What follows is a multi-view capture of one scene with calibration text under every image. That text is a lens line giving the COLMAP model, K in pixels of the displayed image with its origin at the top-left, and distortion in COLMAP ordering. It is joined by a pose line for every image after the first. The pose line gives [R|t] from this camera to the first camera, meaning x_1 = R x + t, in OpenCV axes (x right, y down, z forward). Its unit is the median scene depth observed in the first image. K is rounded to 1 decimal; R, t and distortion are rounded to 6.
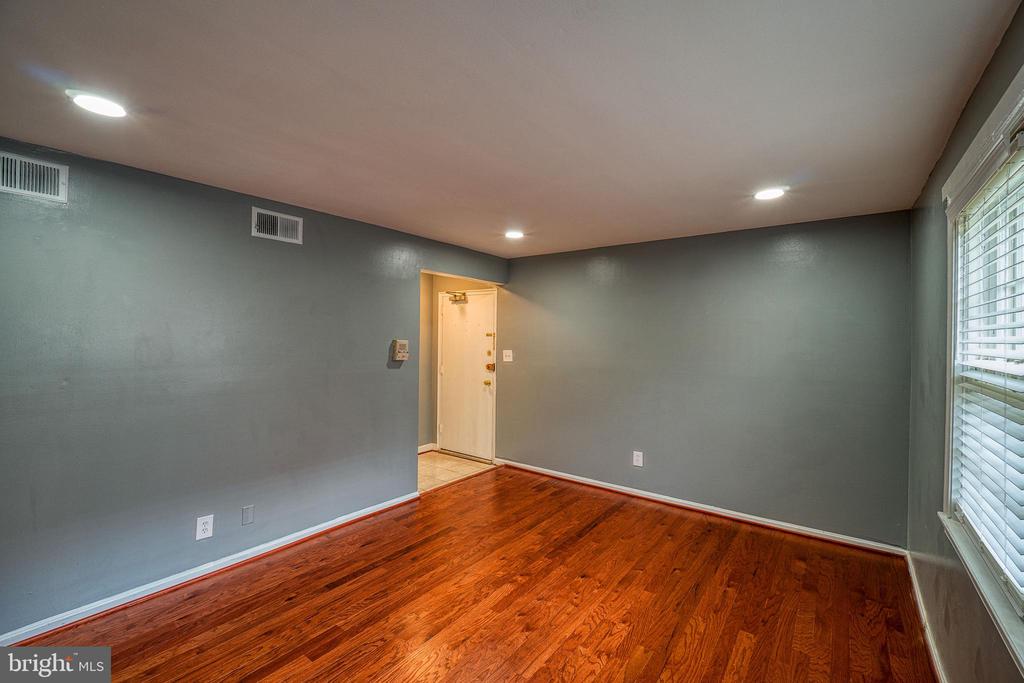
lens RADIAL K [[439.2, 0, 515.8], [0, 439.2, 338.6], [0, 0, 1]] dist [0.000740, 0.000128]
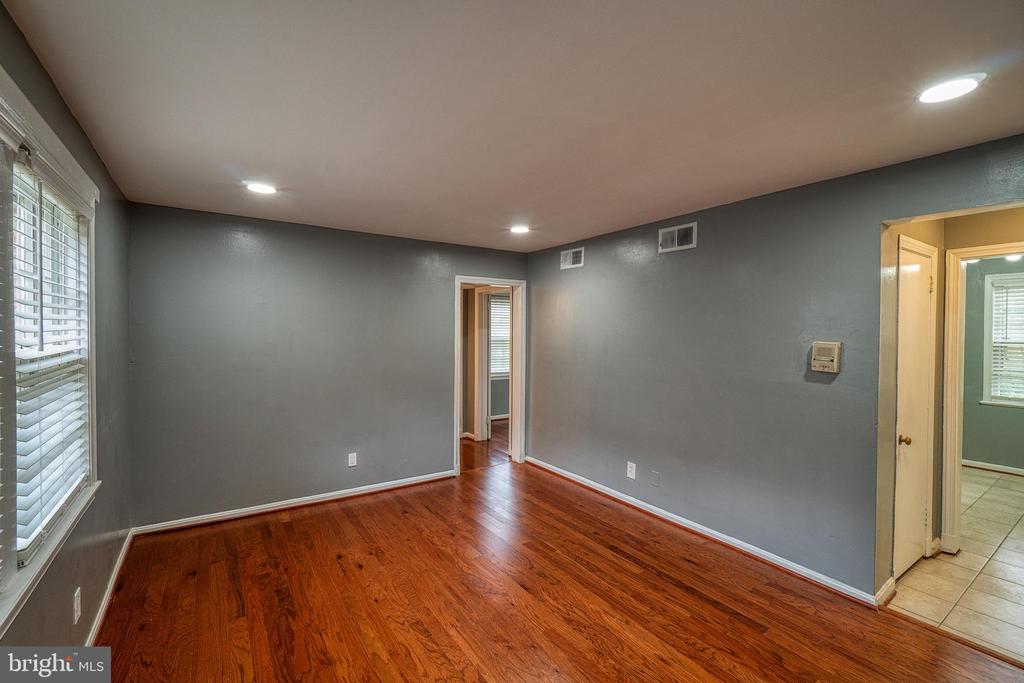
lens RADIAL K [[447.9, 0, 510.7], [0, 447.9, 337.0], [0, 0, 1]] dist [0.001007, -0.000189]
pose [[-0.332157, -0.001453, -0.943223, 0.659264], [-0.015325, 0.999875, 0.003857, 0.001250], [0.943100, 0.015736, -0.332138, 0.936851]]
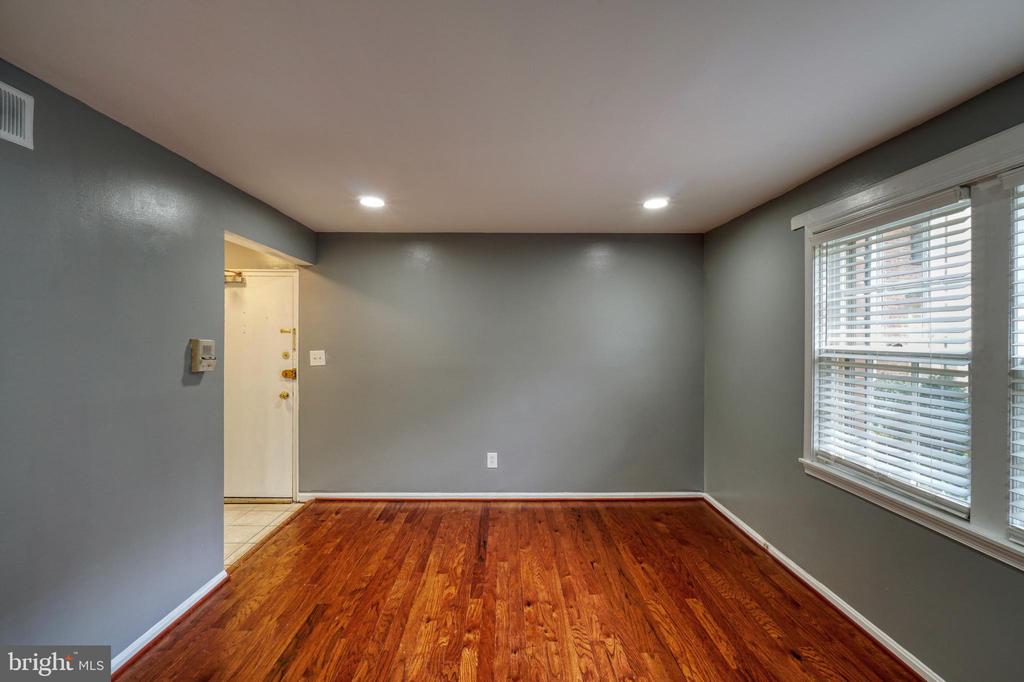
lens RADIAL K [[447.9, 0, 510.7], [0, 447.9, 336.5], [0, 0, 1]] dist [0.001007, -0.000189]
pose [[0.798400, -0.012730, 0.601993, -0.359174], [0.010517, 0.999919, 0.007197, -0.001191], [-0.602035, 0.000585, 0.798469, 0.267760]]
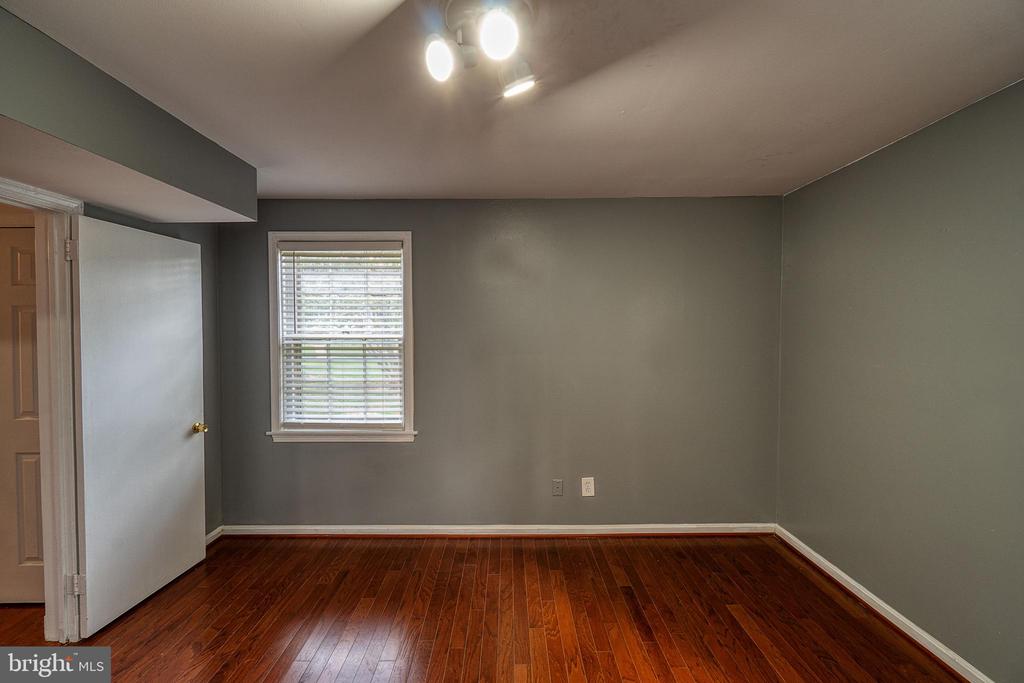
lens RADIAL K [[427.8, 0, 512.0], [0, 427.8, 341.5], [0, 0, 1]] dist [-0.025535, -0.000135]
pose [[-0.598805, -0.043470, 0.799714, -0.483189], [-0.010792, 0.998873, 0.046215, -0.006729], [-0.800822, 0.019043, -0.598600, 0.750299]]
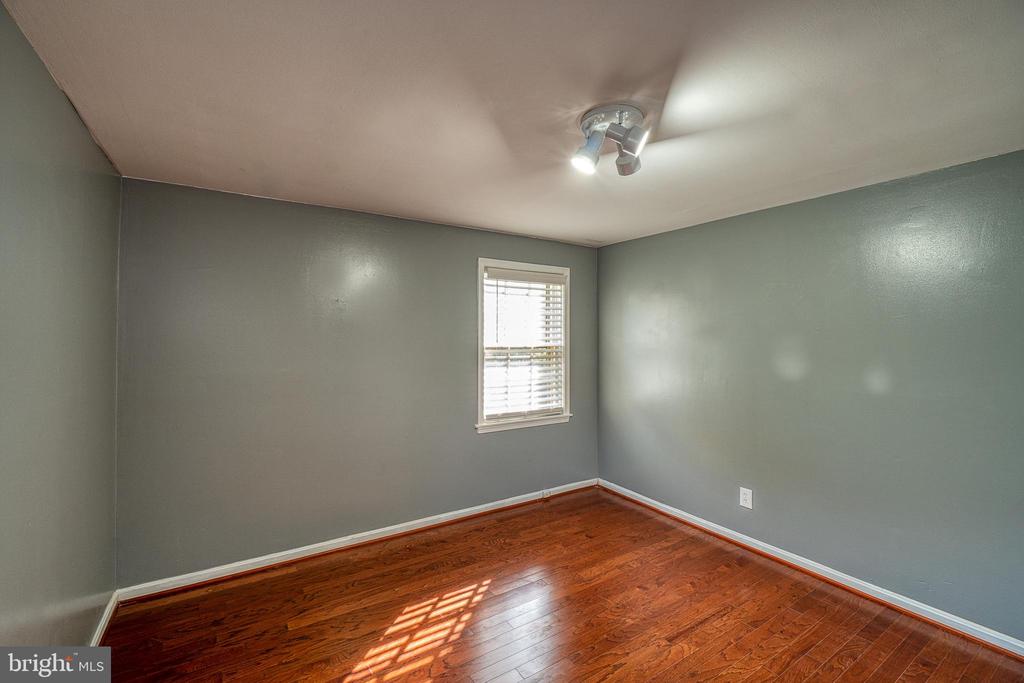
lens RADIAL K [[447.9, 0, 510.7], [0, 447.9, 337.0], [0, 0, 1]] dist [0.001007, -0.000189]
pose [[-0.355583, -0.011236, -0.934577, 0.423338], [-0.007113, 0.999931, -0.009315, 0.006473], [0.934618, 0.003335, -0.355639, 0.619440]]
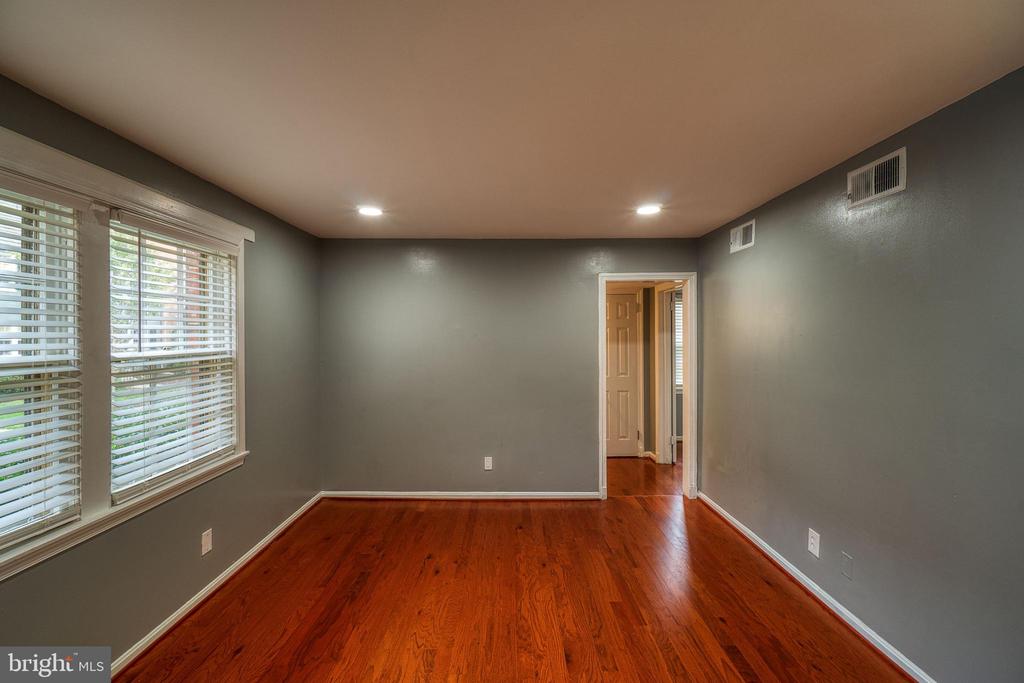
lens RADIAL K [[447.9, 0, 510.7], [0, 447.9, 337.0], [0, 0, 1]] dist [0.001007, -0.000189]
pose [[-0.803682, -0.008895, -0.594993, 0.327442], [-0.010045, 0.999949, -0.001381, -0.001723], [0.594975, 0.004867, -0.803730, 1.170543]]
